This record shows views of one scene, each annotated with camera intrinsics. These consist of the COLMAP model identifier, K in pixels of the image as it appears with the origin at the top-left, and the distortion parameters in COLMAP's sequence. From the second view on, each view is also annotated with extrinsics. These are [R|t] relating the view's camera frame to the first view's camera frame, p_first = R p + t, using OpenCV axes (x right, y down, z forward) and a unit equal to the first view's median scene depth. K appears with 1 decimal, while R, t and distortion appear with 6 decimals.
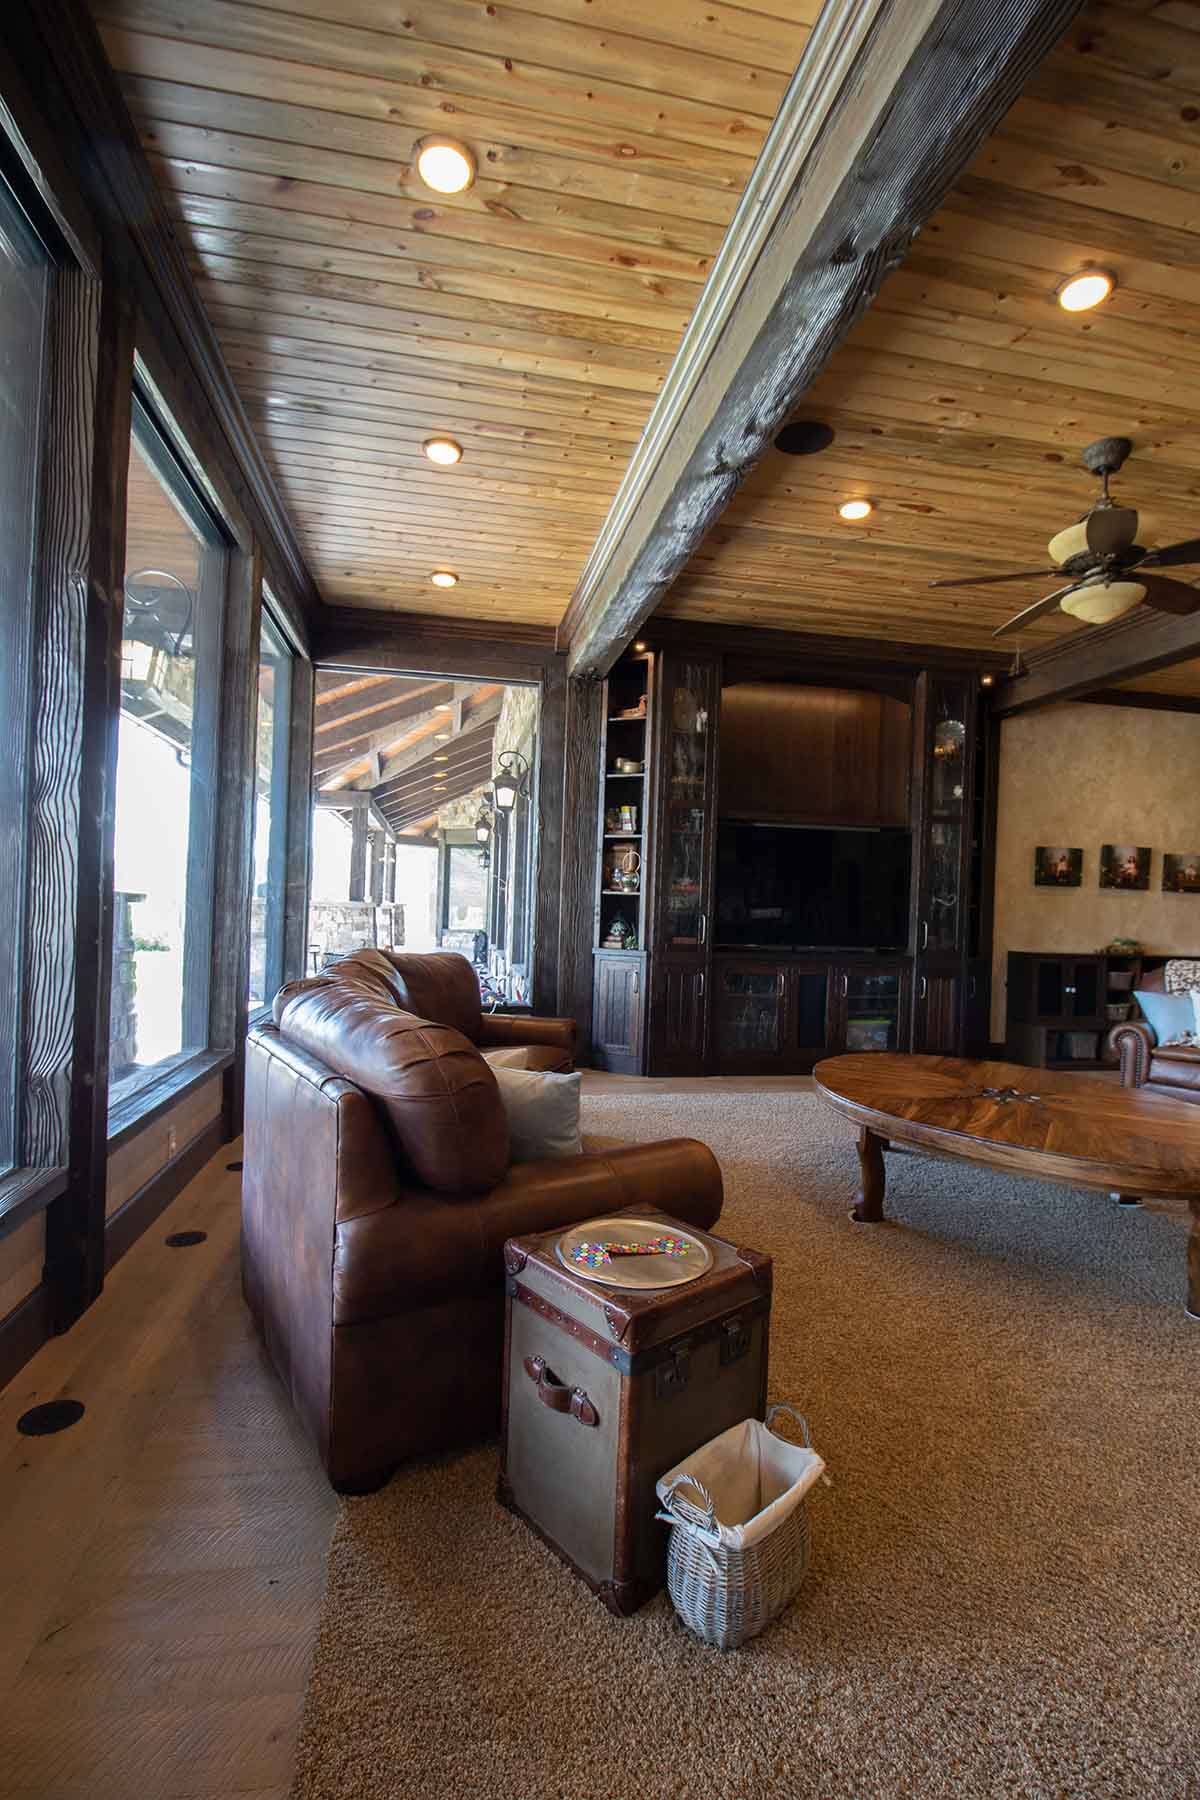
lens RADIAL K [[828.8, 0, 606.8], [0, 828.8, 909.1], [0, 0, 1]] dist [0.002158, -0.013840]
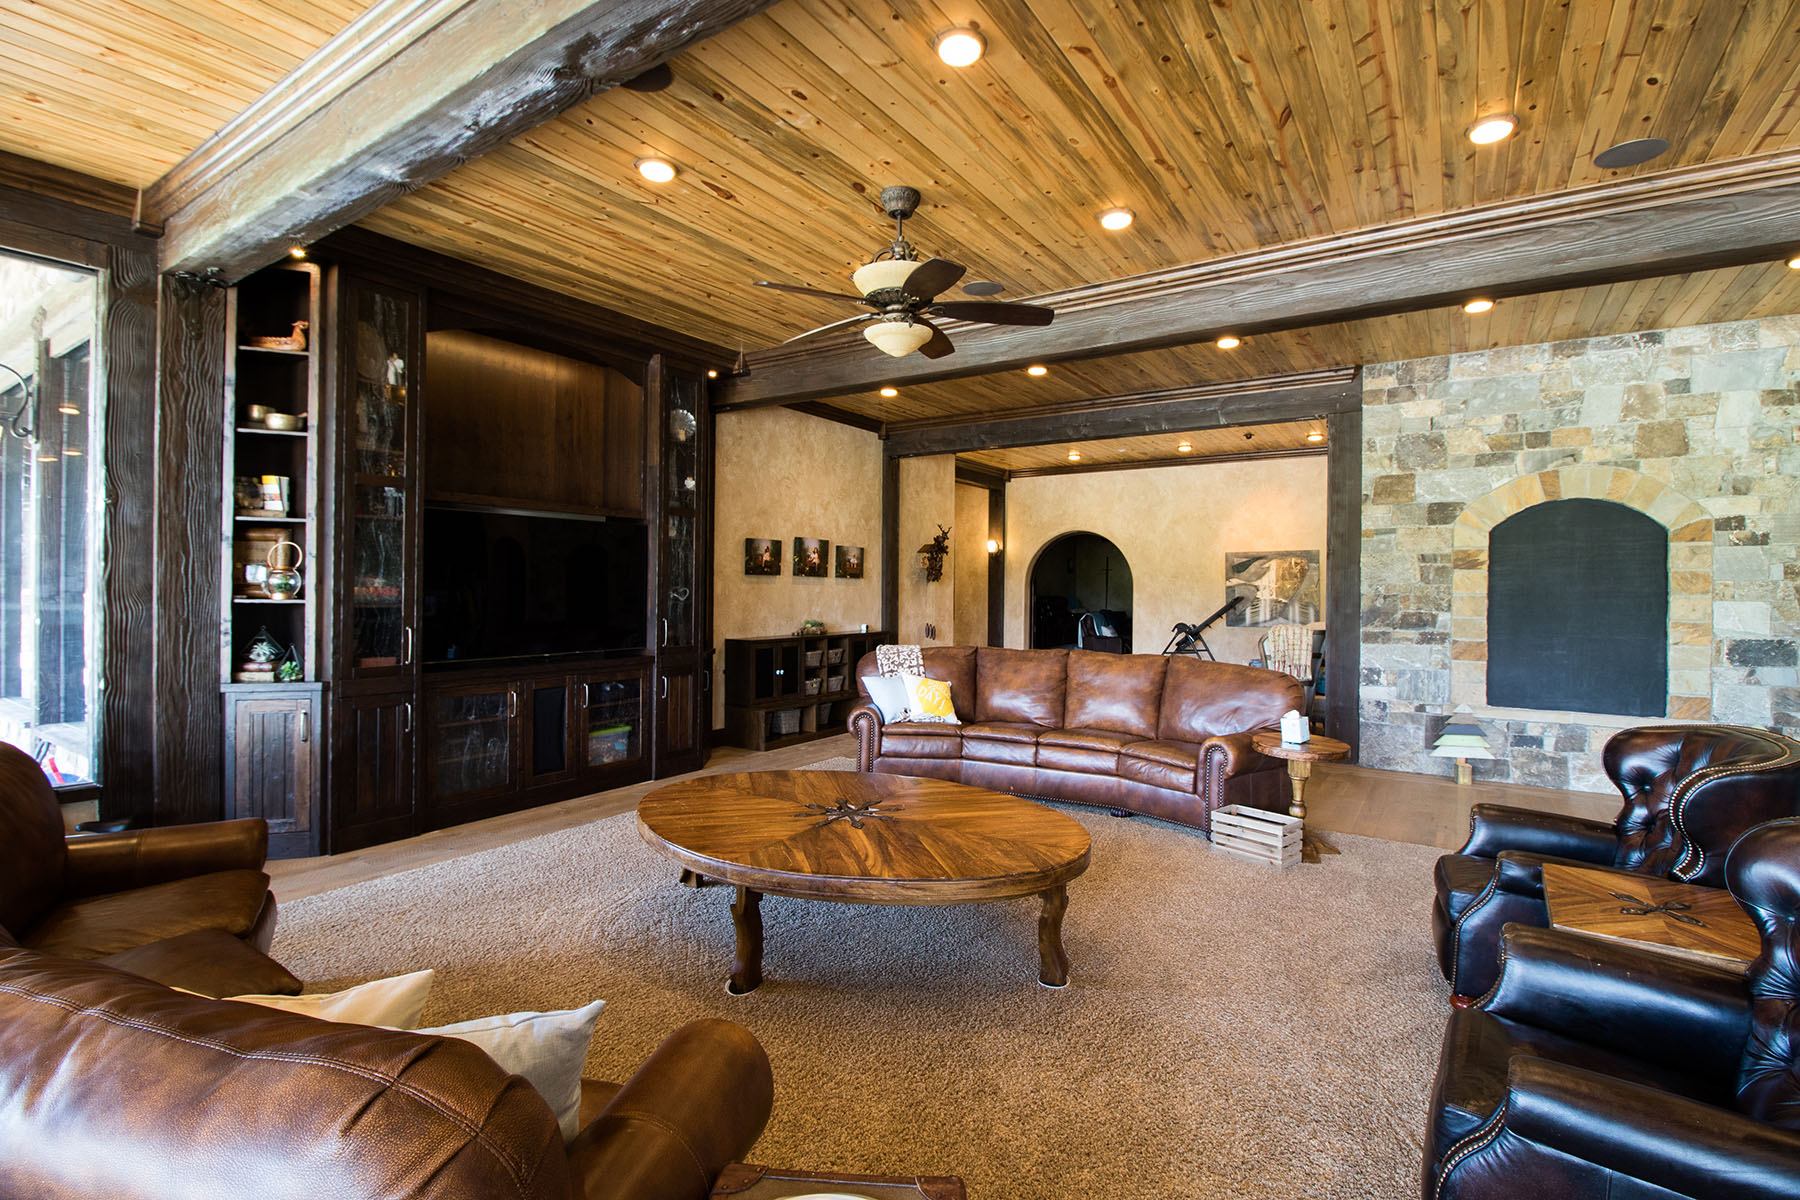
lens RADIAL K [[828.8, 0, 912.2], [0, 828.8, 588.1], [0, 0, 1]] dist [0.002158, -0.013840]
pose [[0.701511, -0.026156, 0.712179, -0.097234], [0.012810, 0.999628, 0.024095, -0.039818], [-0.712544, -0.007780, 0.701584, 0.128248]]
